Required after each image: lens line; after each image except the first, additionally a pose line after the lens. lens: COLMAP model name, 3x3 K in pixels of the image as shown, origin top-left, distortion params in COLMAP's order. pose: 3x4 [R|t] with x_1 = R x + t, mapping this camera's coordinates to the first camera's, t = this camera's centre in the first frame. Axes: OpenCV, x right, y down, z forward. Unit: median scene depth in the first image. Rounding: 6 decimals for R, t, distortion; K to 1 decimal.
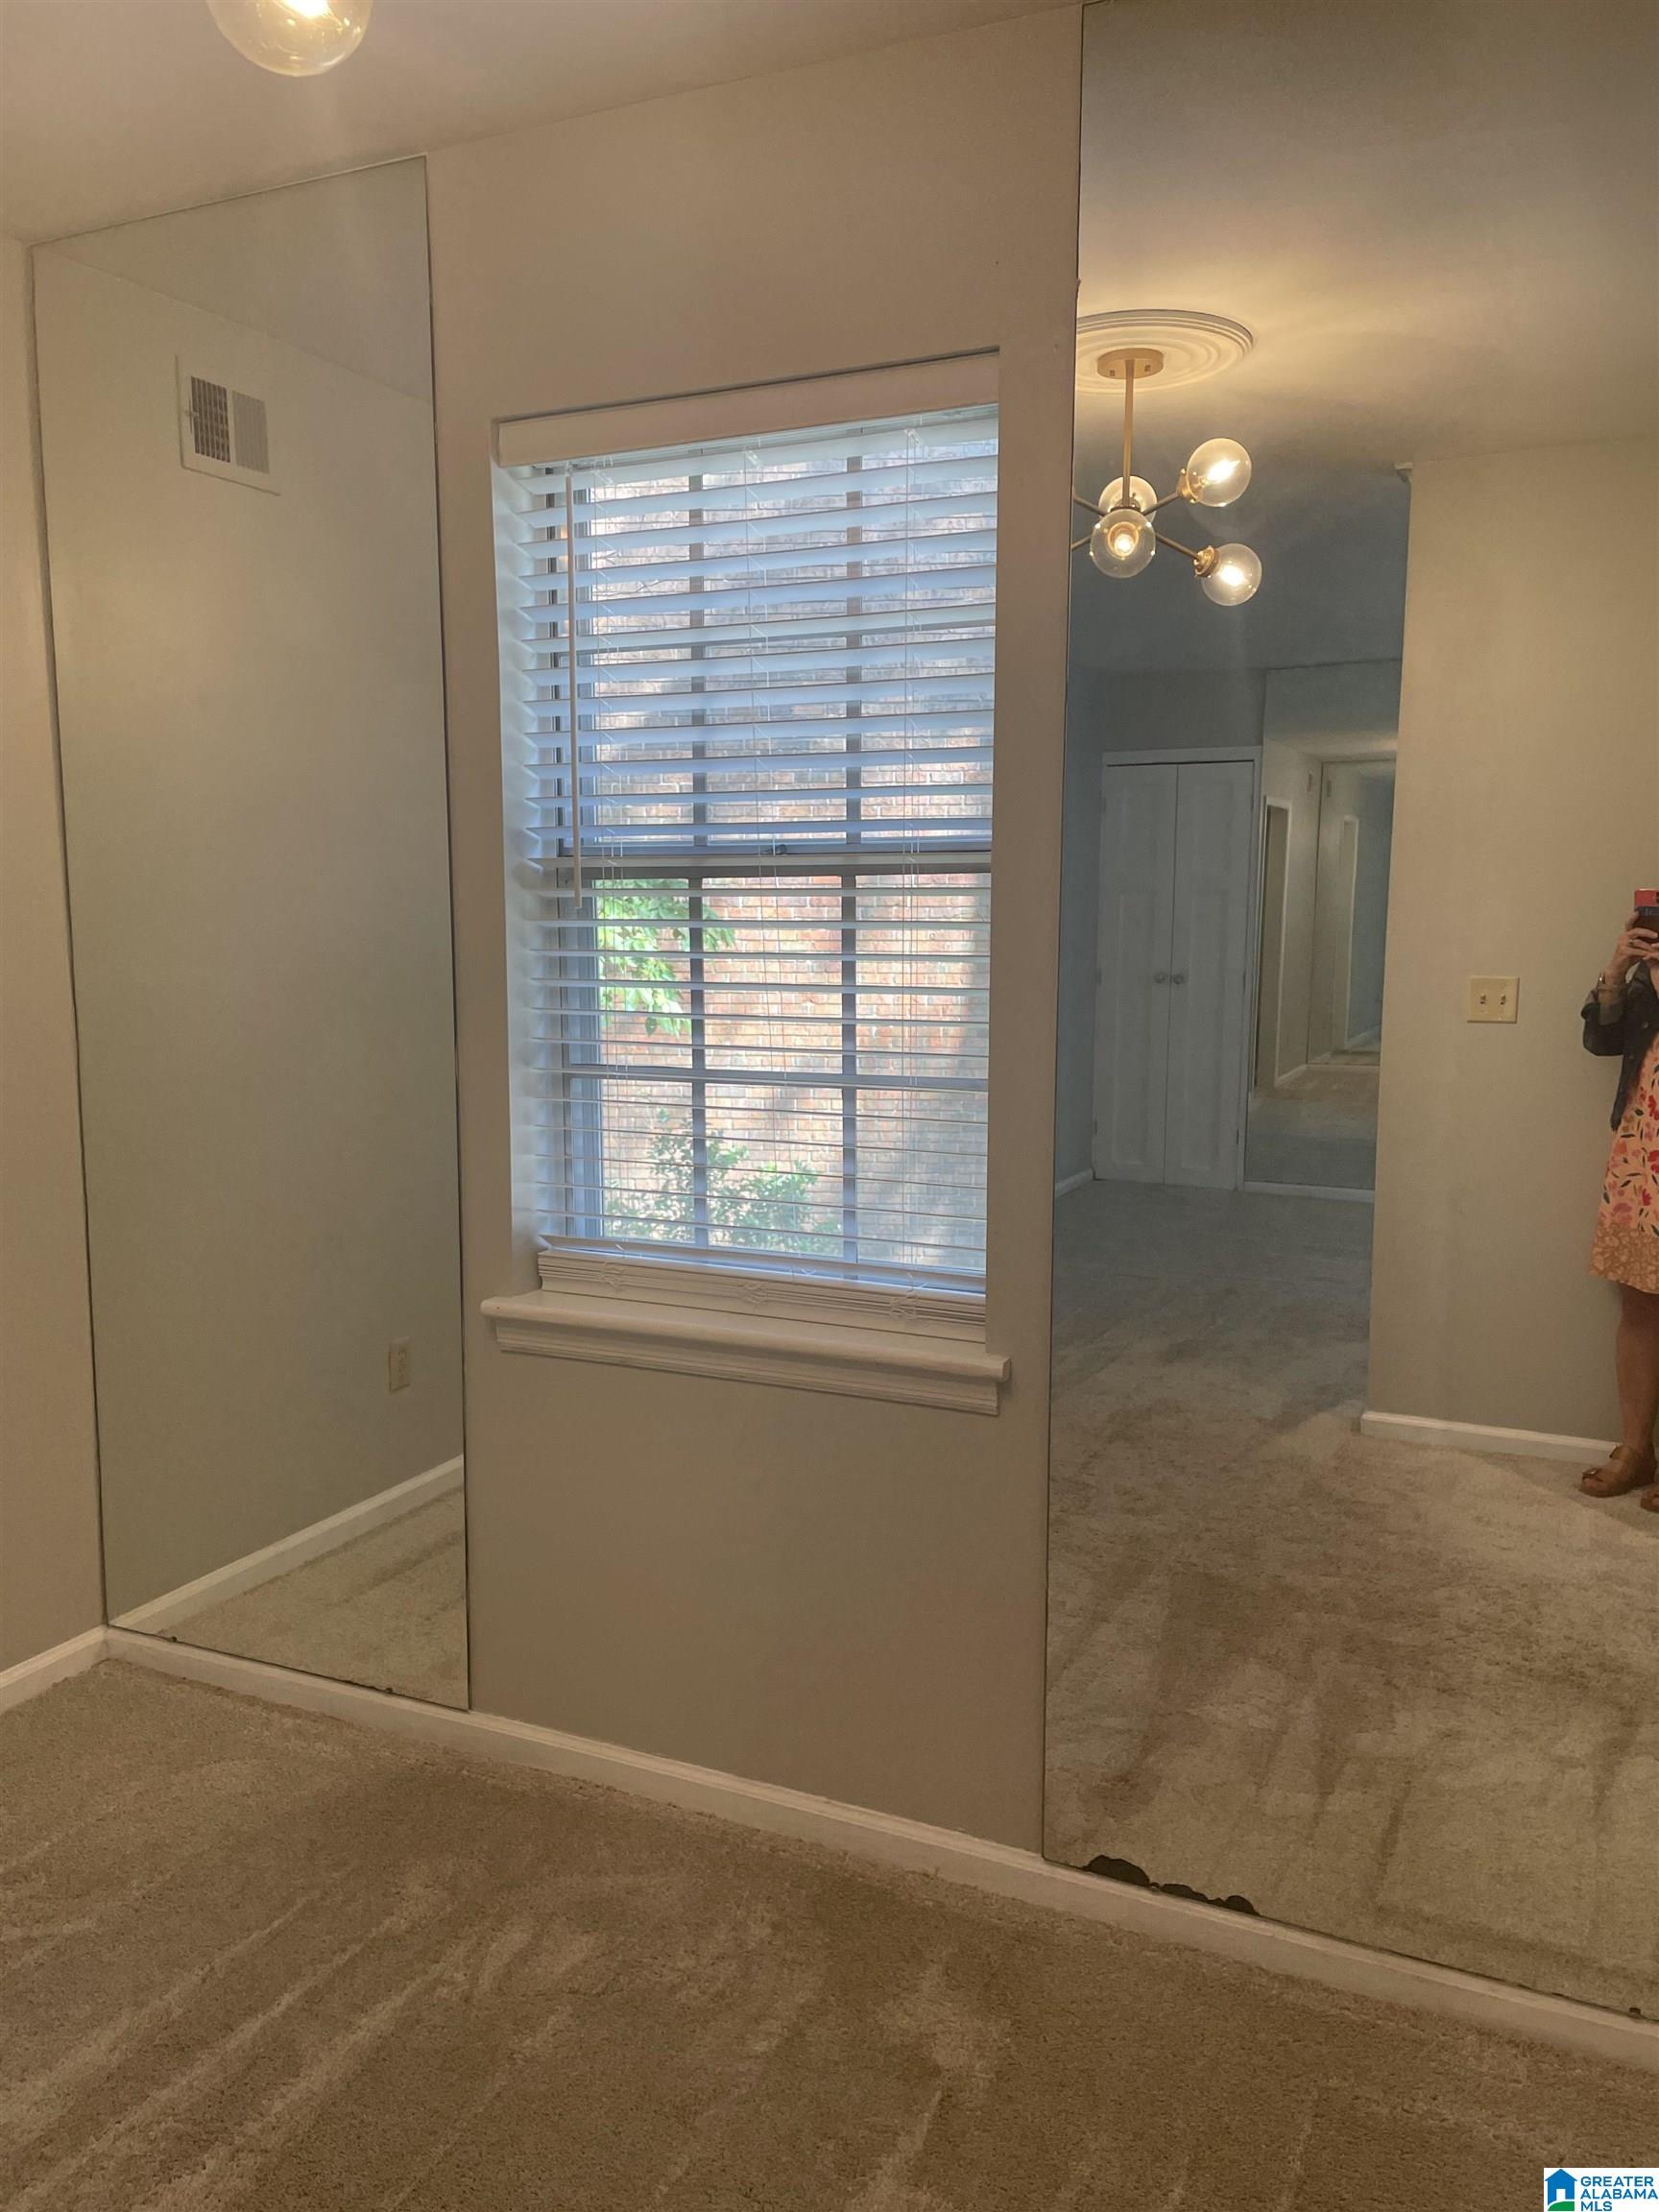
lens RADIAL K [[1658.4, 0, 829.8], [0, 1658.4, 1116.9], [0, 0, 1]] dist [0.085281, -0.101906]
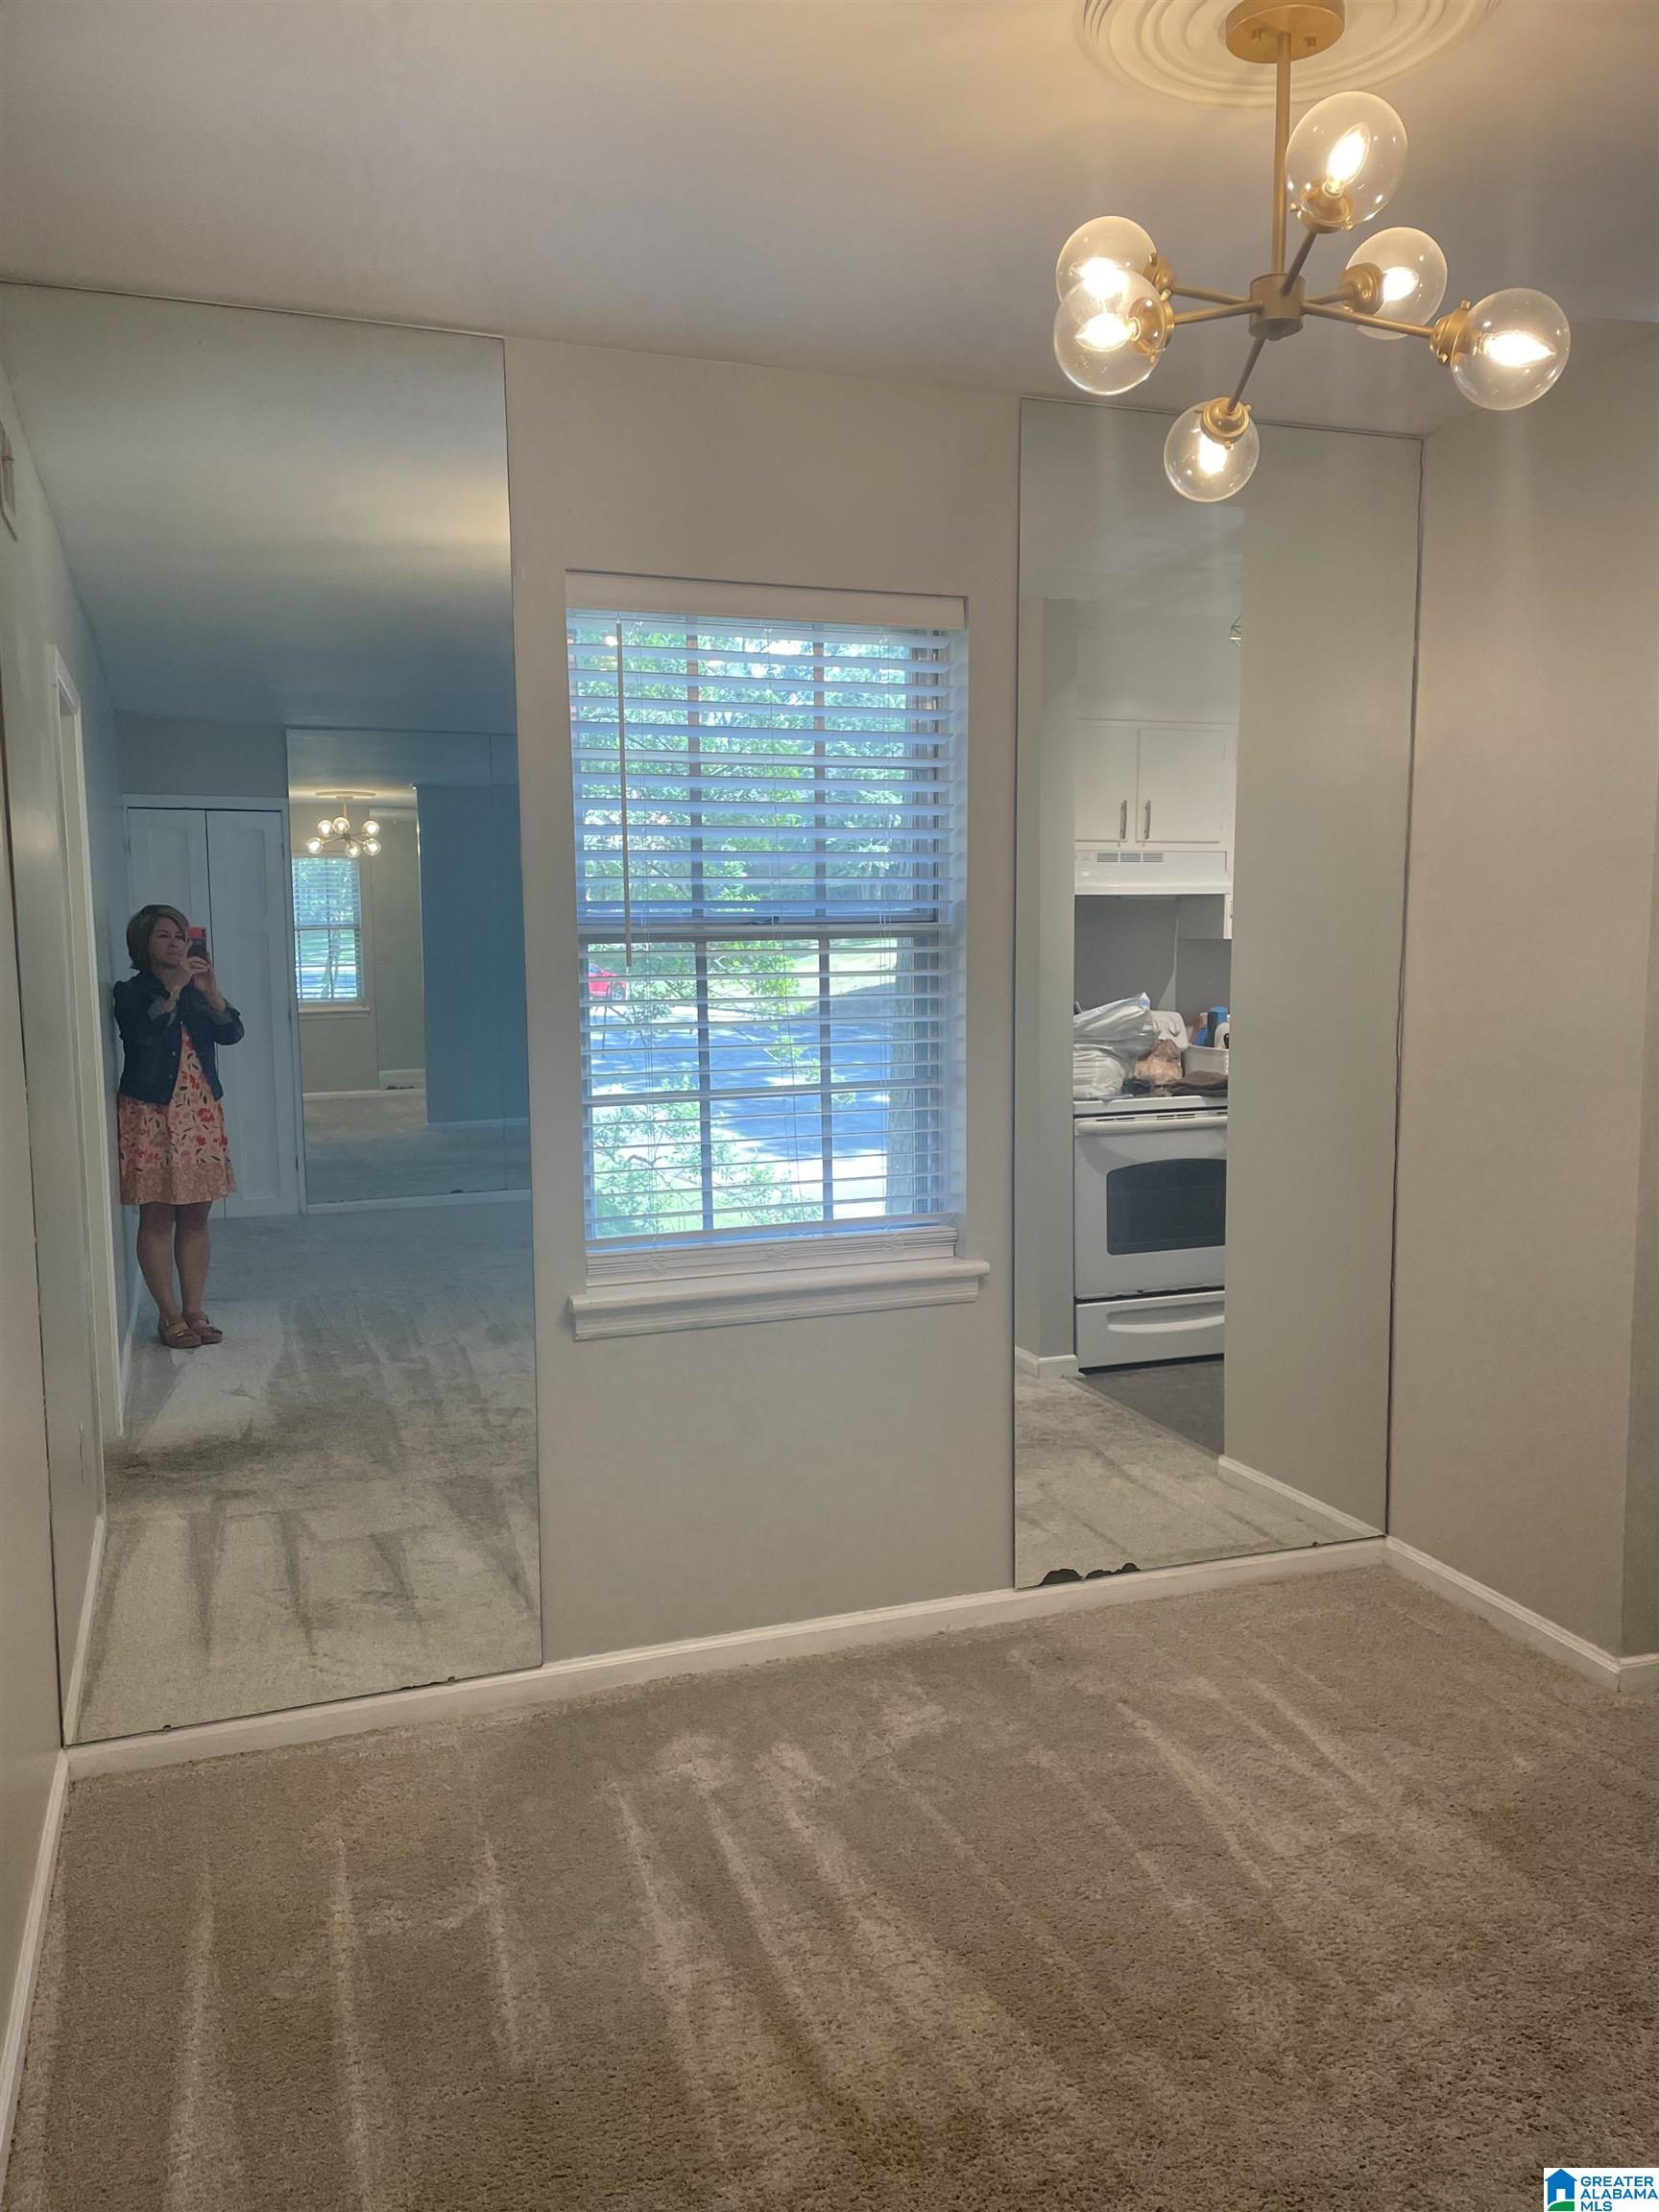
lens RADIAL K [[1658.4, 0, 835.0], [0, 1658.4, 1099.4], [0, 0, 1]] dist [0.085281, -0.101906]
pose [[0.704855, -0.080123, 0.704812, -0.953388], [0.100056, 0.994896, 0.013038, -0.029828], [-0.702260, 0.061331, 0.709274, 0.022971]]
